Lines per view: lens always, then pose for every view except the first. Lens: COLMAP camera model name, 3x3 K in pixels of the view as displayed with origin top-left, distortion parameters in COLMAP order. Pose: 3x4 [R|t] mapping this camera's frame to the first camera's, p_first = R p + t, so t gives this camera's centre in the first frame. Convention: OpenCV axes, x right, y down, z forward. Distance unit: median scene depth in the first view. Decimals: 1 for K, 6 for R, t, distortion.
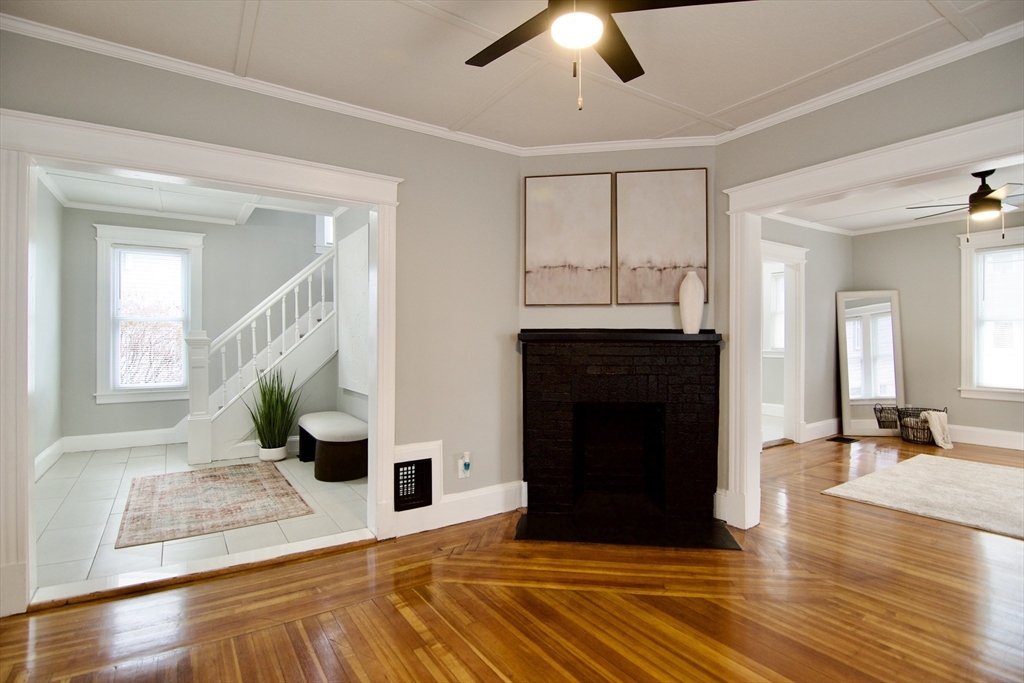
lens RADIAL K [[500.7, 0, 510.9], [0, 500.7, 335.3], [0, 0, 1]] dist [-0.005352, -0.009568]
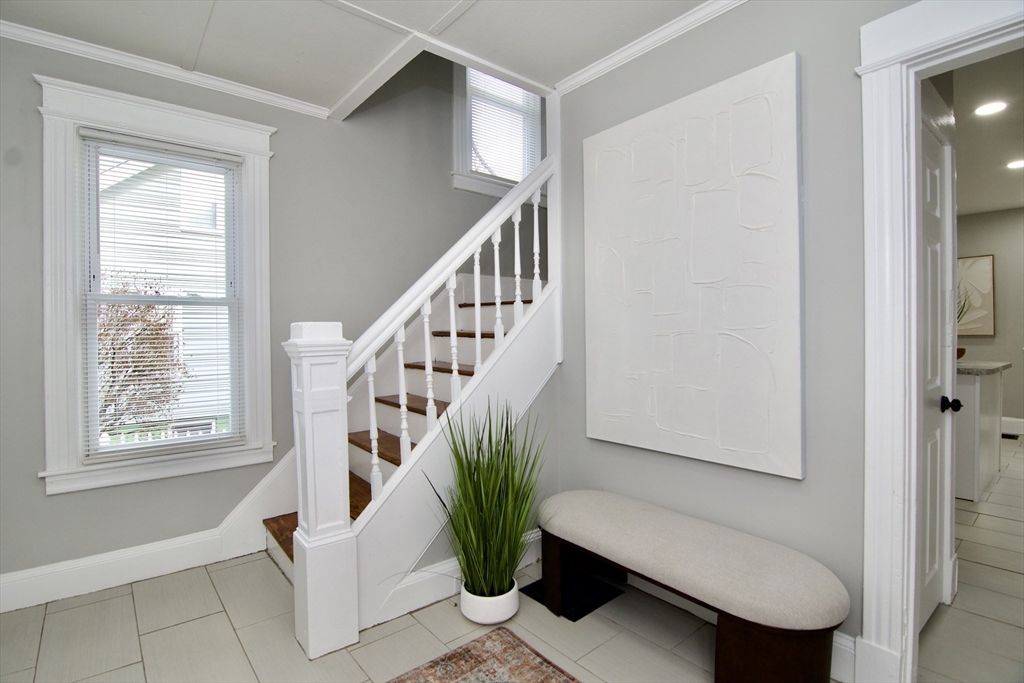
lens RADIAL K [[500.7, 0, 527.2], [0, 500.7, 344.1], [0, 0, 1]] dist [-0.005352, -0.009568]
pose [[0.994201, -0.005188, 0.107412, -0.464551], [0.004157, 0.999943, 0.009818, 0.004970], [-0.107457, -0.009314, 0.994166, 0.530454]]
